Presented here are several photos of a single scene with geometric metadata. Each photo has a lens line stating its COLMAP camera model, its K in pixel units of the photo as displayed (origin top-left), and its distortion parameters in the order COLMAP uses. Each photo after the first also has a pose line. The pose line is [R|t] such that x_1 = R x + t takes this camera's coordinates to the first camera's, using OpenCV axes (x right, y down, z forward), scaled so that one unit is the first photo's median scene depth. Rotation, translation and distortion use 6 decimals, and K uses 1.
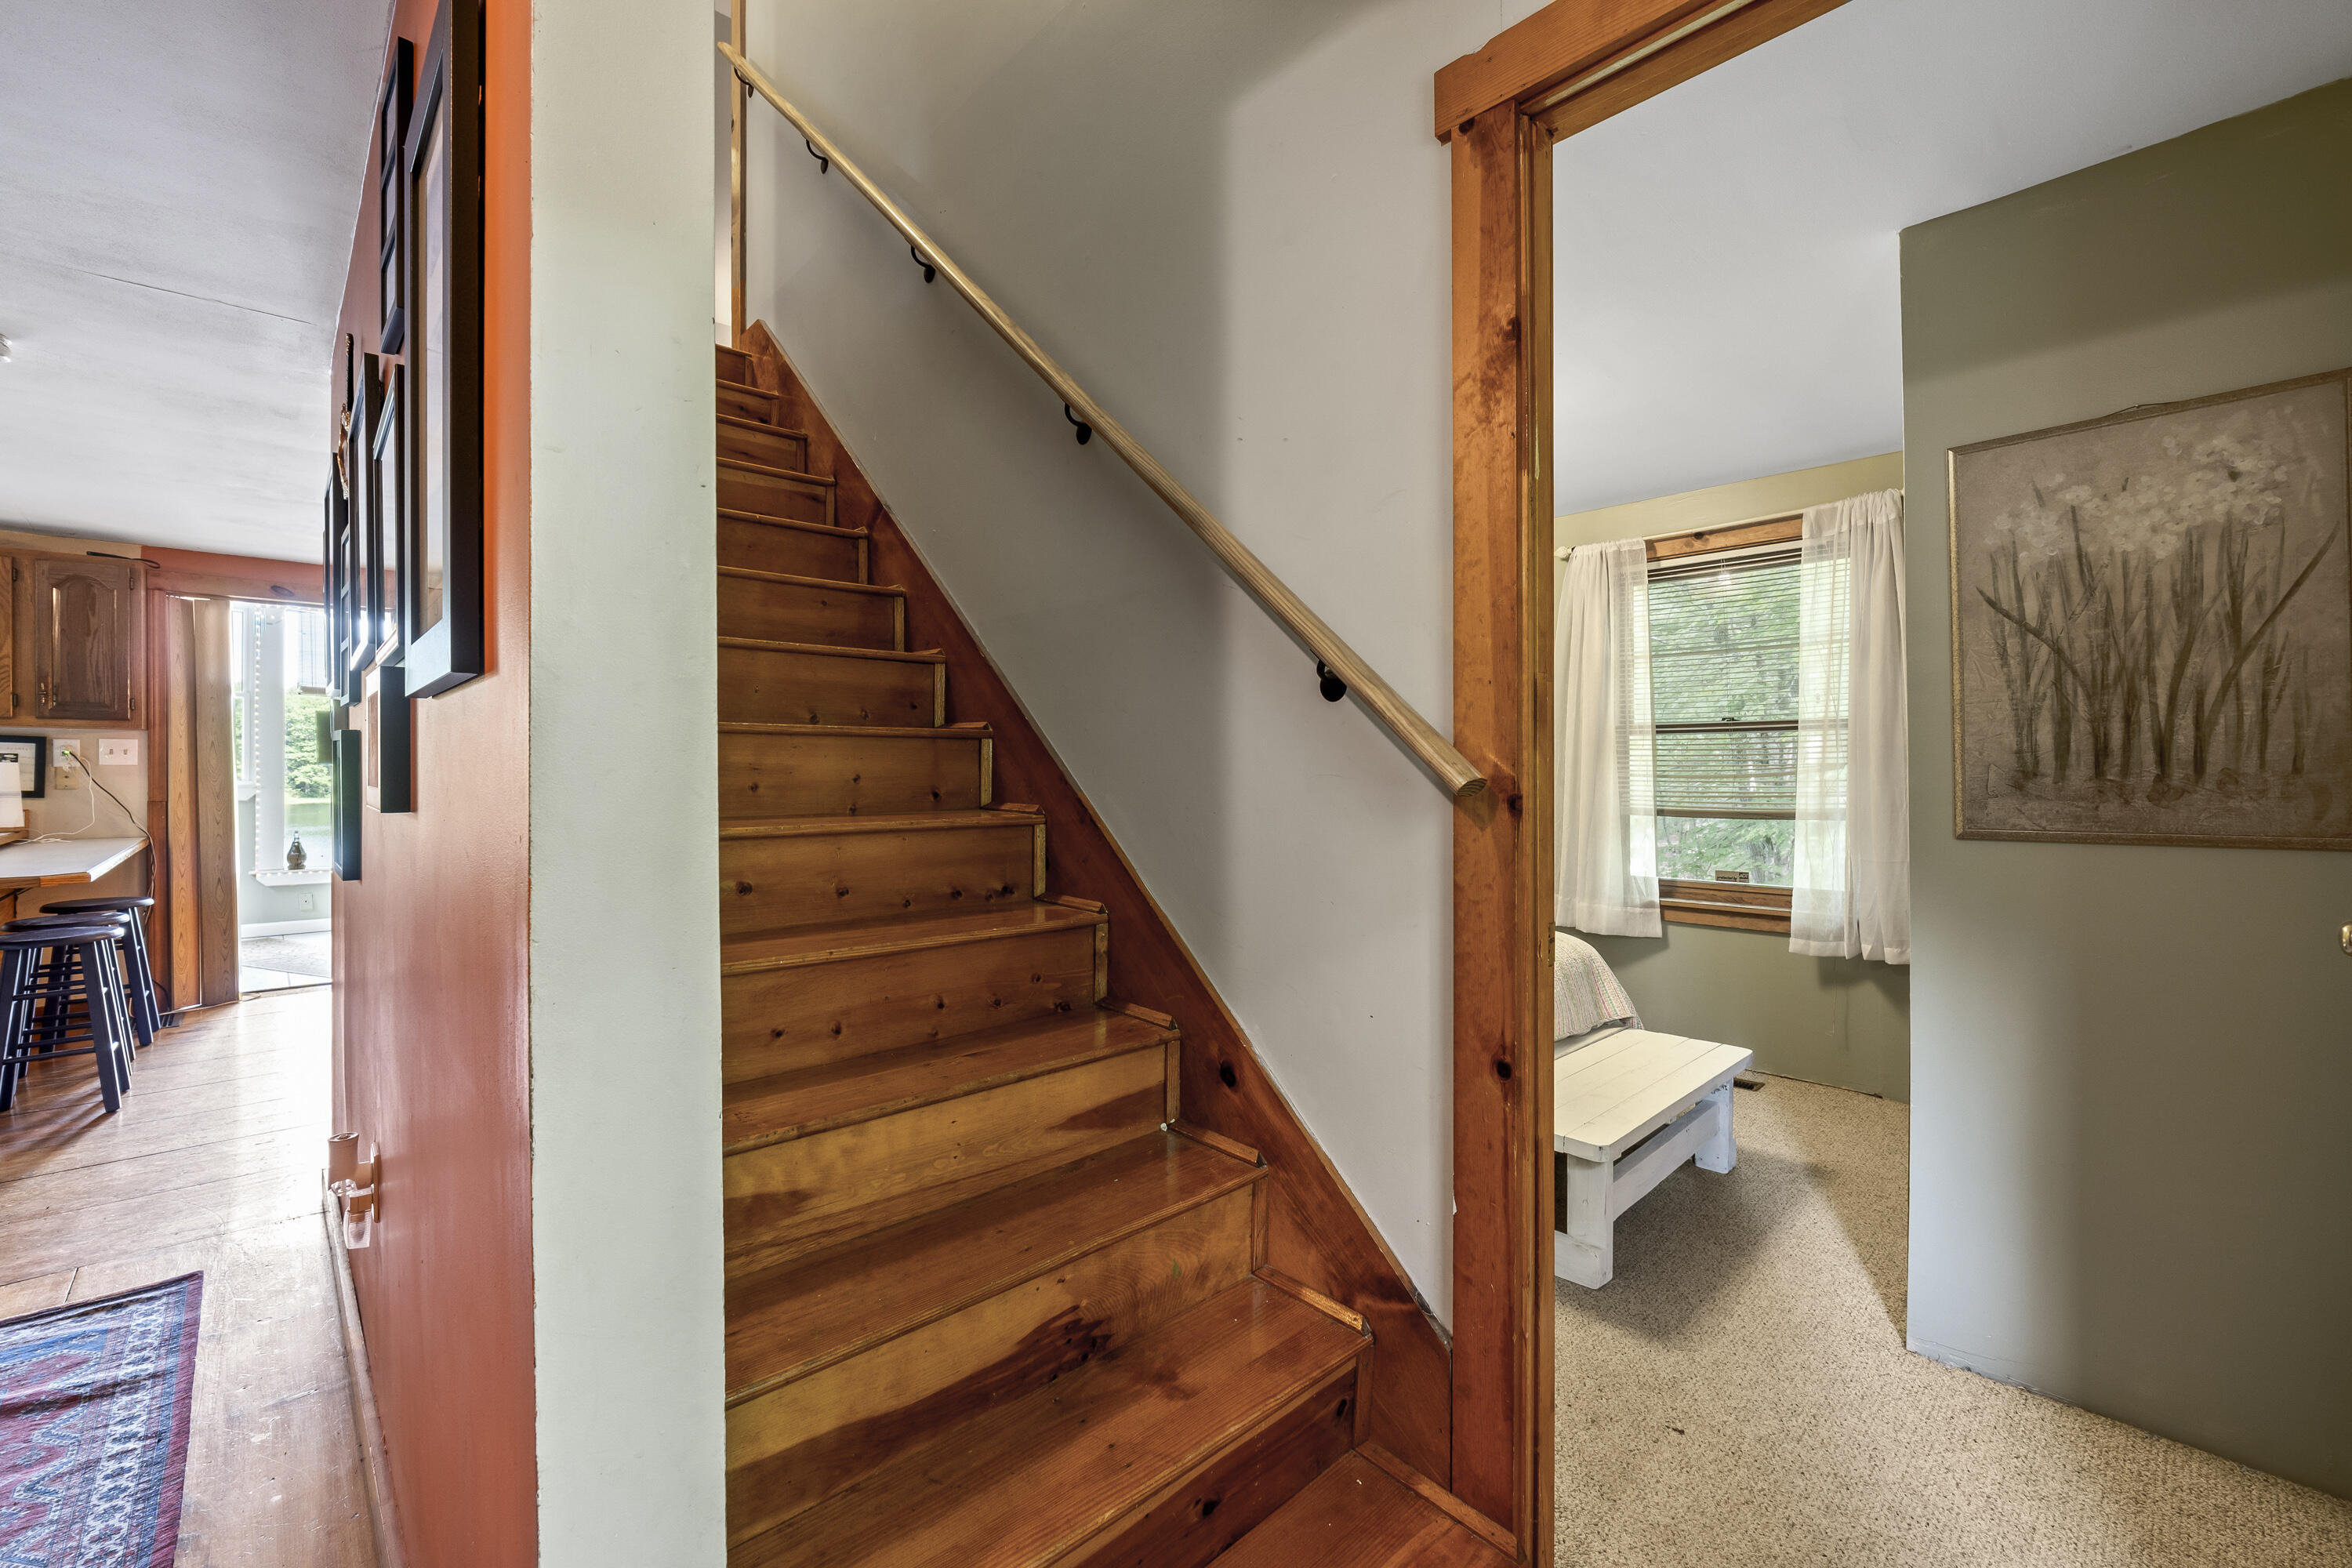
lens RADIAL K [[961.8, 0, 1184.8], [0, 961.8, 778.8], [0, 0, 1]] dist [0.000562, 0.000116]
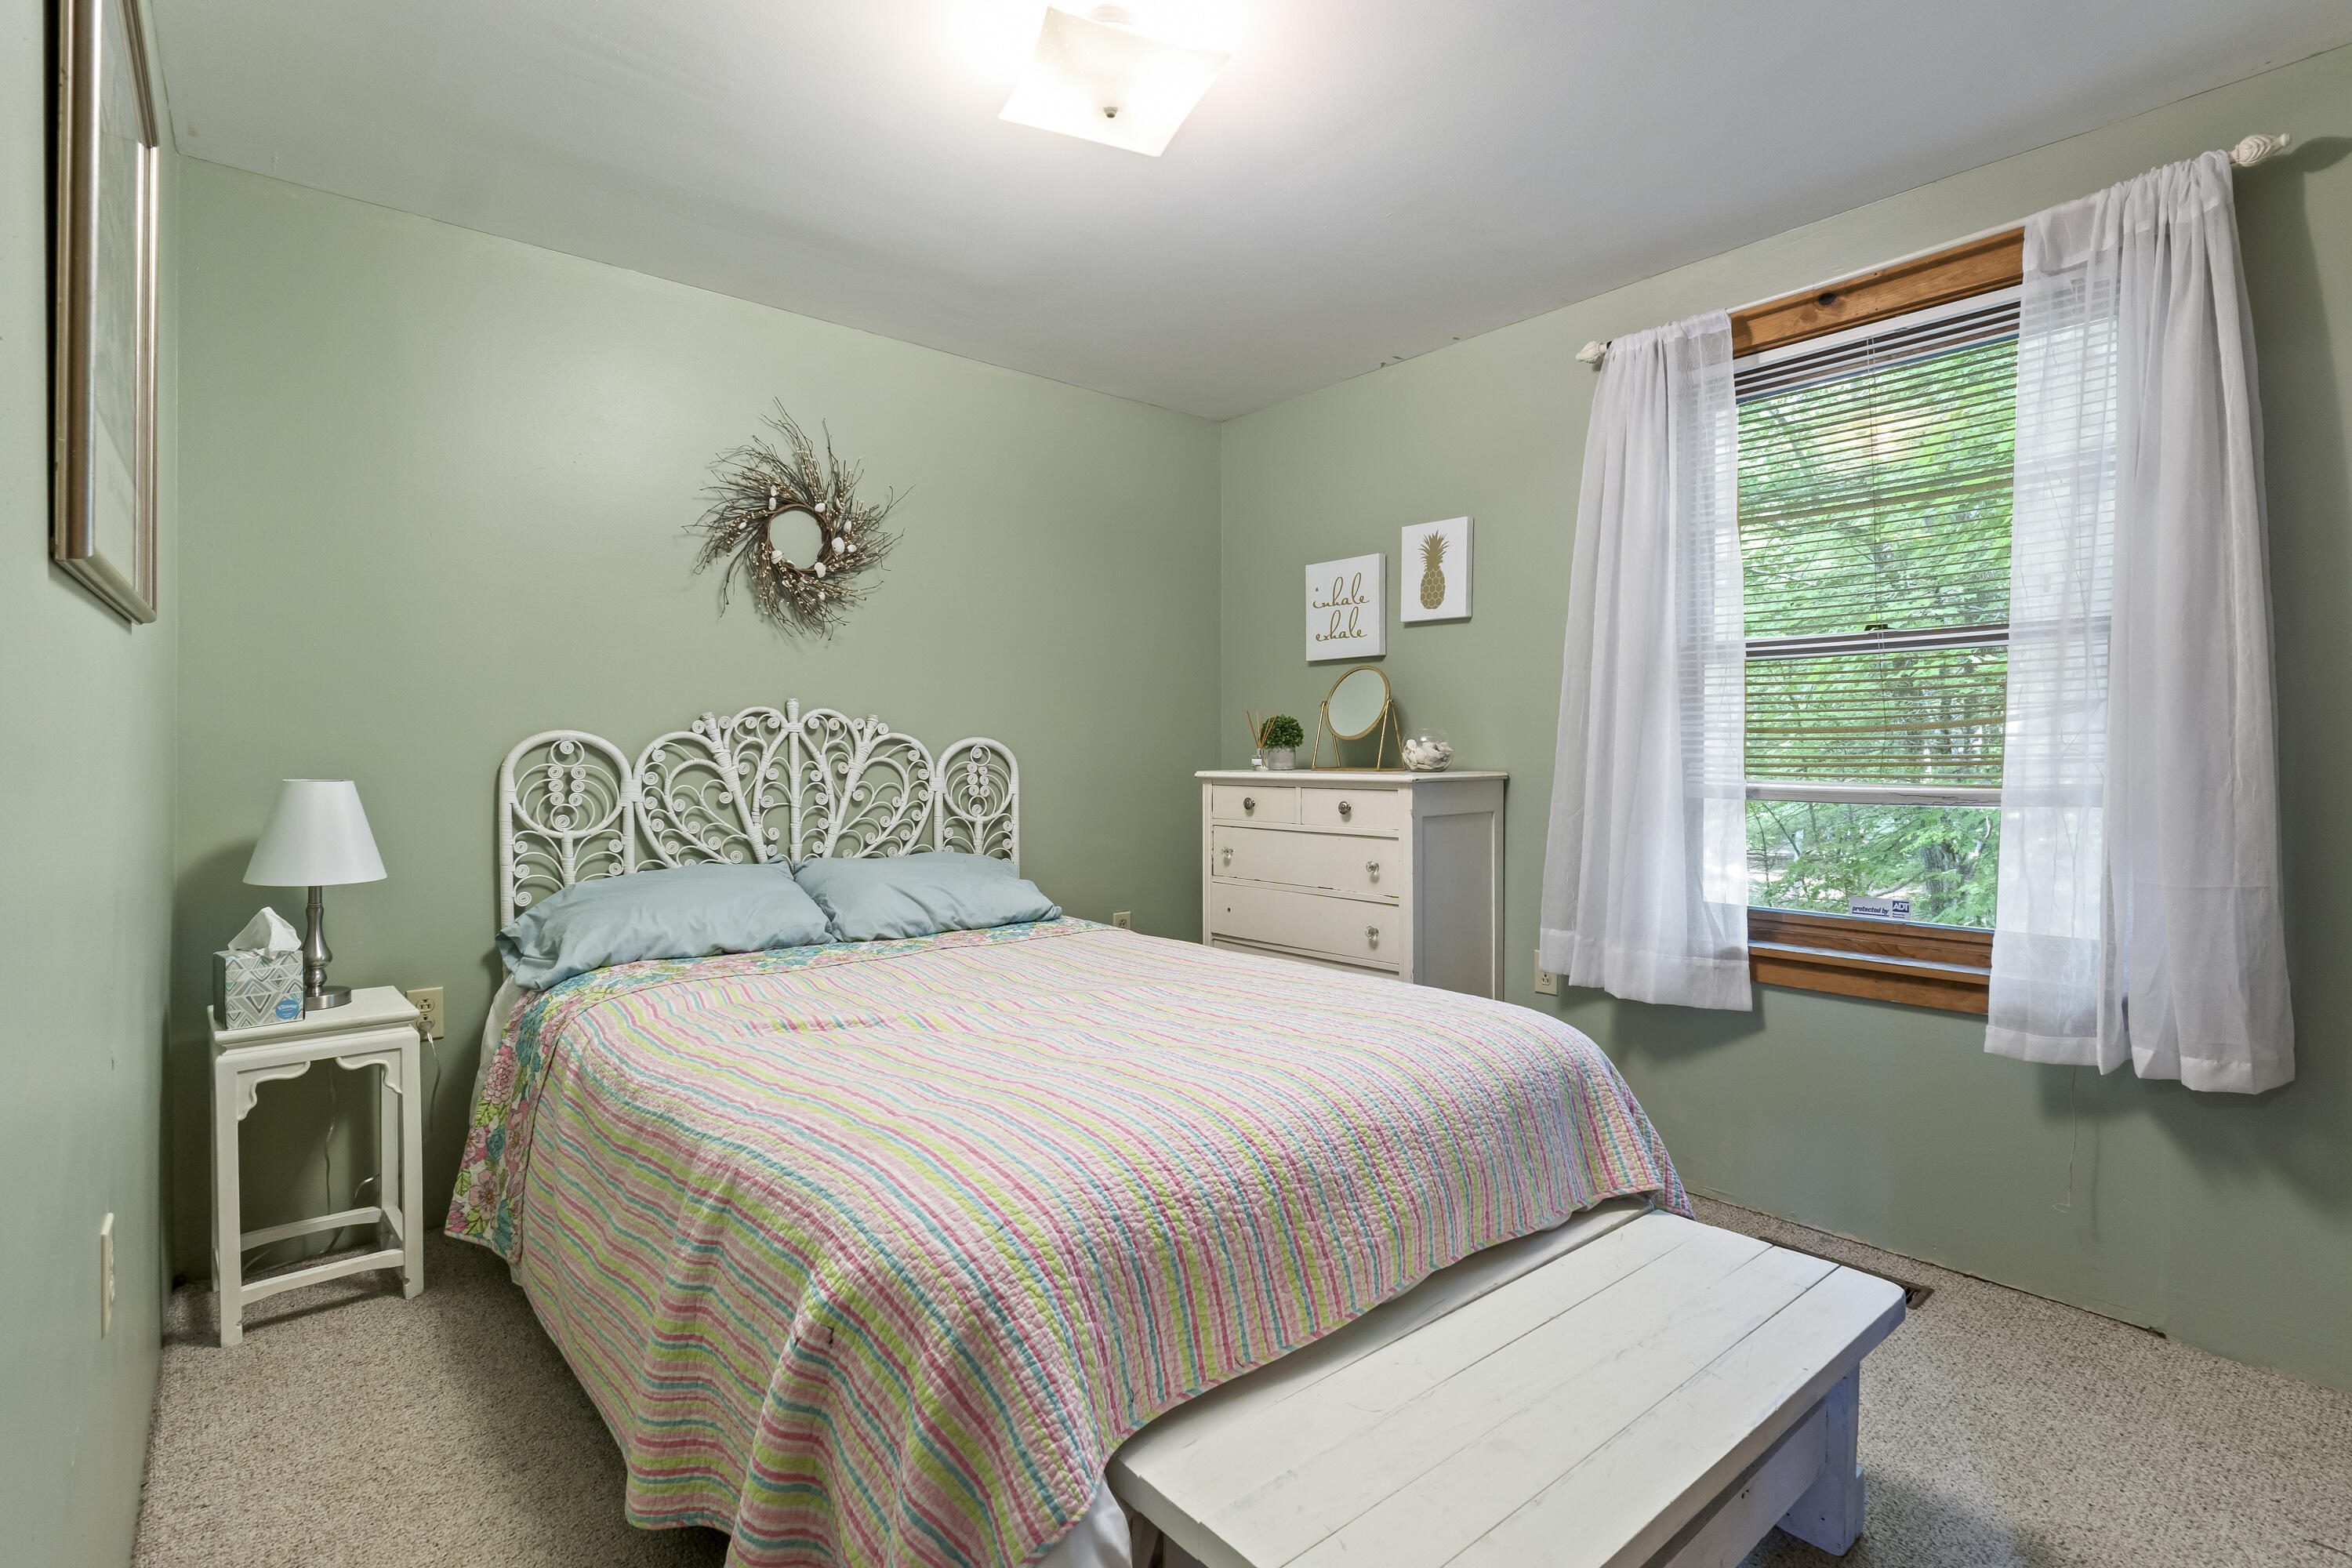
lens RADIAL K [[1109.1, 0, 1167.8], [0, 1109.1, 781.2], [0, 0, 1]] dist [-0.003308, -0.001213]
pose [[0.997498, 0.005971, -0.070435, 0.211036], [-0.004970, 0.999884, 0.014372, 0.021916], [0.070513, -0.013985, 0.997413, 0.346261]]
